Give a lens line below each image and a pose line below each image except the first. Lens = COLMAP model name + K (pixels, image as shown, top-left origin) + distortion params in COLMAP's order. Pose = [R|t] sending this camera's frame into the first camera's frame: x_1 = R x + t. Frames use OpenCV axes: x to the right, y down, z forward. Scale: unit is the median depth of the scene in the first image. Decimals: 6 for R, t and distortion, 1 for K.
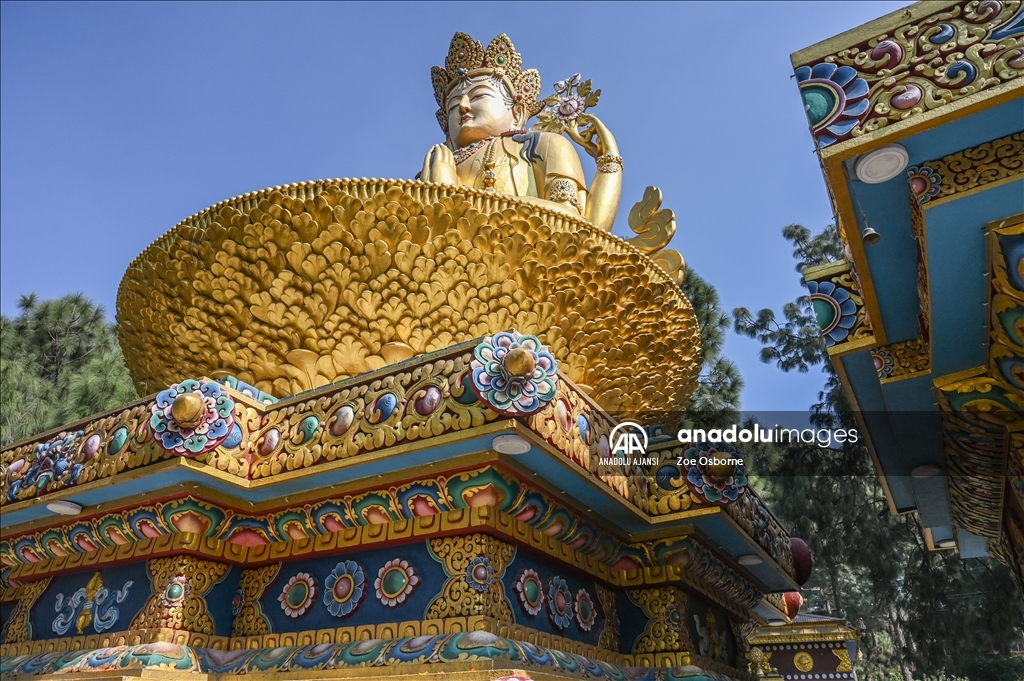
lens RADIAL K [[684.5, 0, 512.0], [0, 684.5, 340.5], [0, 0, 1]] dist [-0.005873, 0.001440]
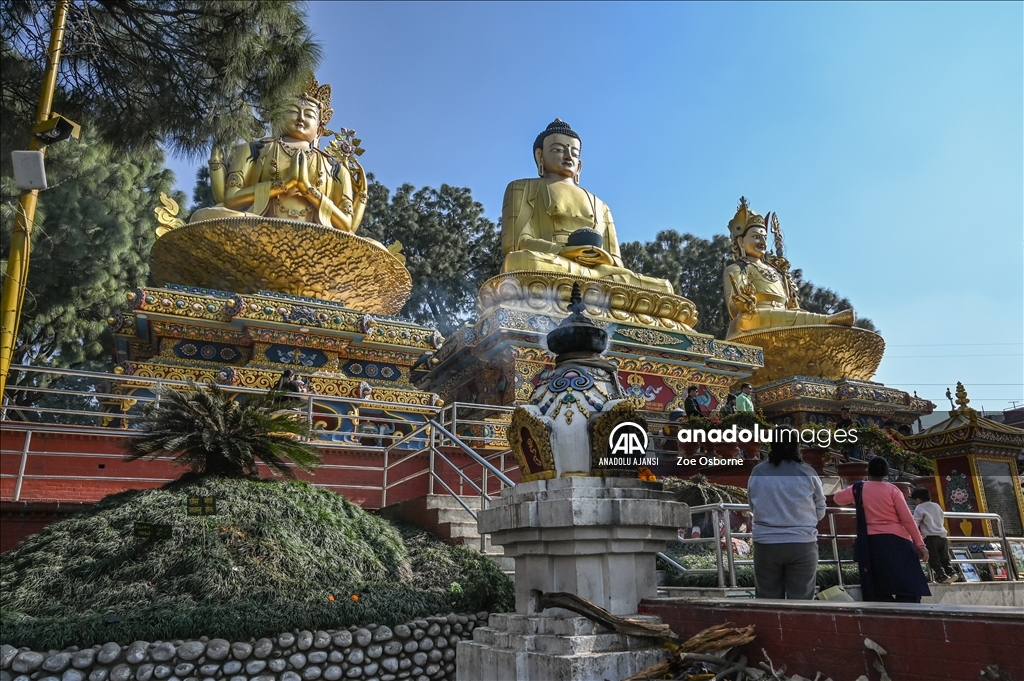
lens RADIAL K [[684.5, 0, 512.0], [0, 684.5, 340.5], [0, 0, 1]] dist [-0.005873, 0.001440]
pose [[0.582394, 0.254131, 0.772162, -2.919661], [-0.412598, 0.910842, 0.011425, -0.188853], [-0.700414, -0.325246, 0.635323, -2.091107]]
